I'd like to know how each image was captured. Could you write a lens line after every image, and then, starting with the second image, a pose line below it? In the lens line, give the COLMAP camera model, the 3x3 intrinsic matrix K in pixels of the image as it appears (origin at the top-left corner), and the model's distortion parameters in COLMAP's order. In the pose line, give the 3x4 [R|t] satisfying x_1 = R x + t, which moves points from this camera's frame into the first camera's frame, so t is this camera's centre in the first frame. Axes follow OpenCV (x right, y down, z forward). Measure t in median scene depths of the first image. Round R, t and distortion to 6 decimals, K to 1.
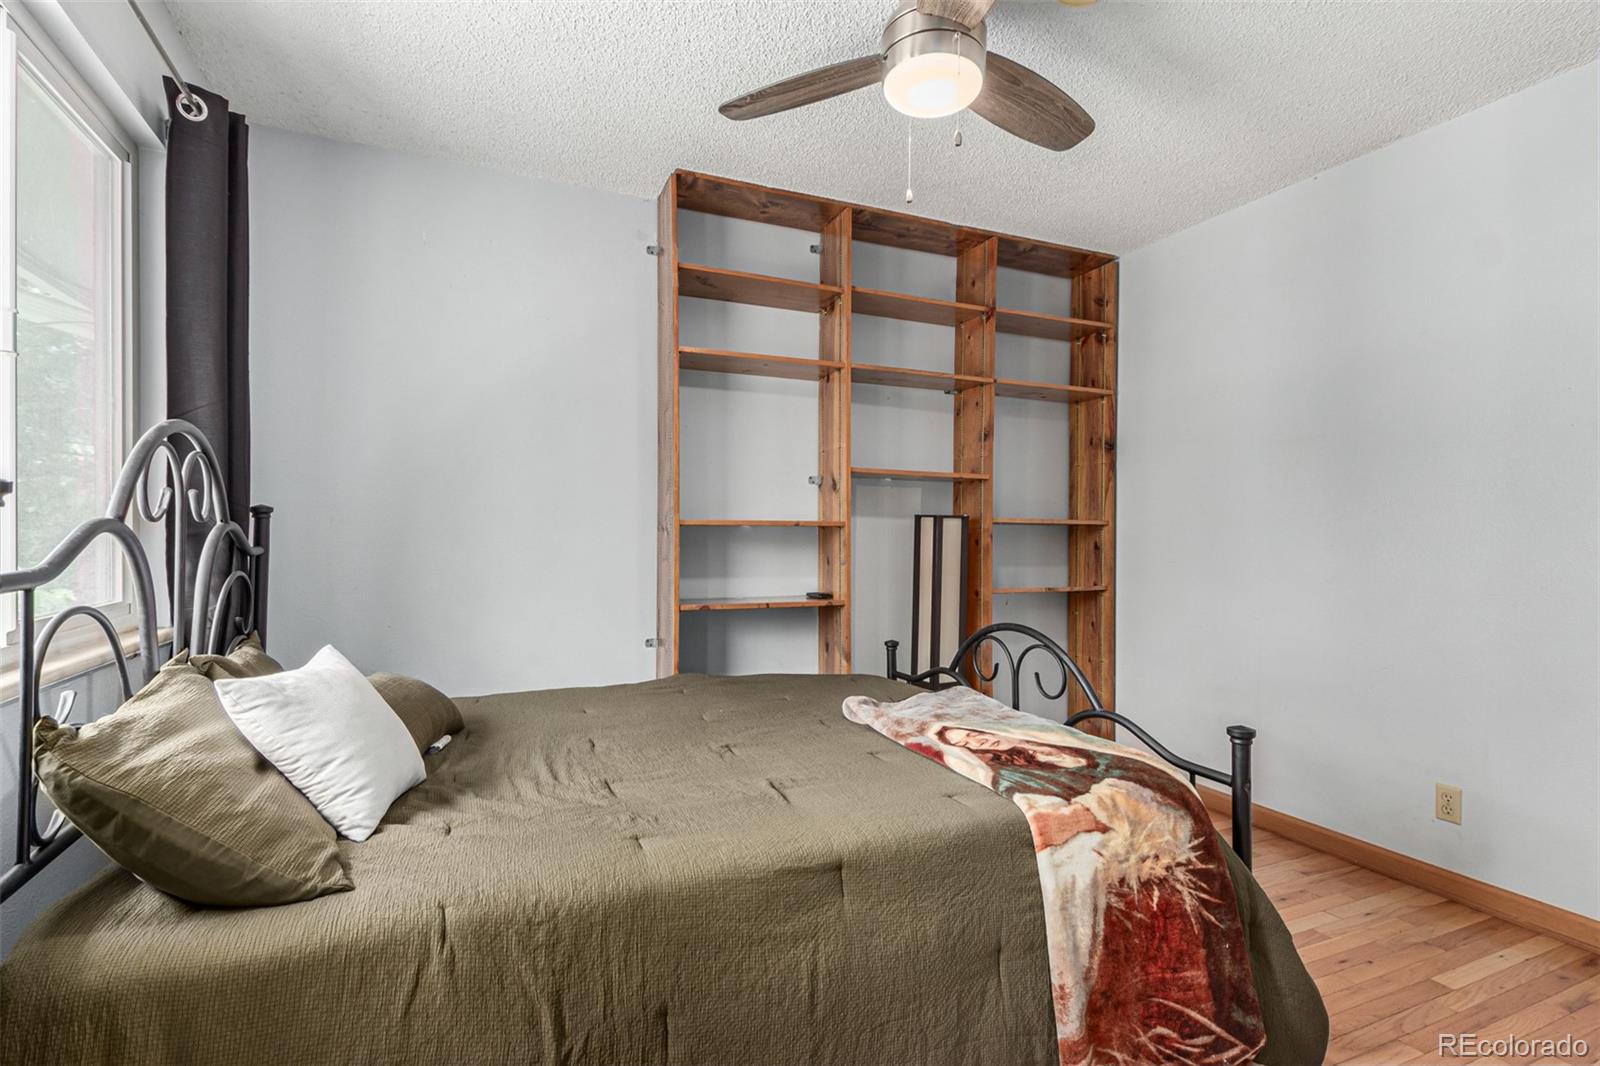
lens RADIAL K [[735.9, 0, 807.2], [0, 735.9, 530.6], [0, 0, 1]] dist [0.010920, -0.000649]
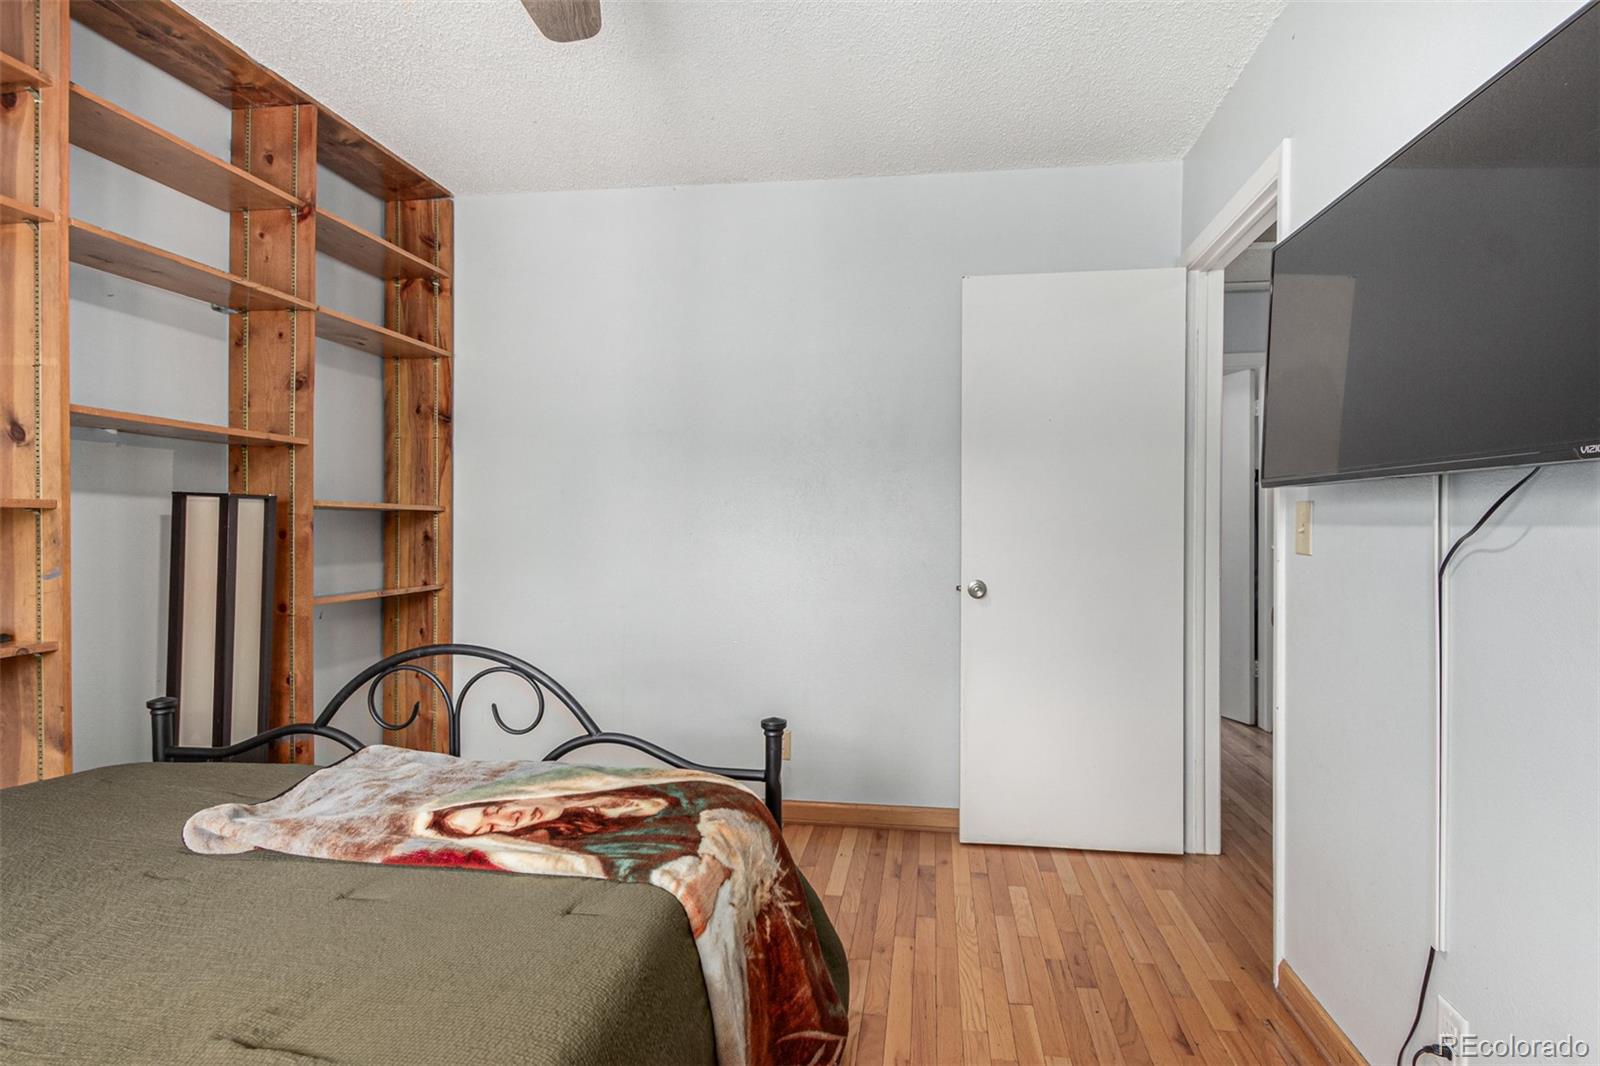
lens RADIAL K [[782.9, 0, 789.8], [0, 782.9, 522.5], [0, 0, 1]] dist [0.011230, -0.004272]
pose [[0.541540, 0.000193, 0.840675, -0.151749], [-0.005945, 0.999976, 0.003600, -0.000822], [-0.840654, -0.006947, 0.541528, 0.220216]]
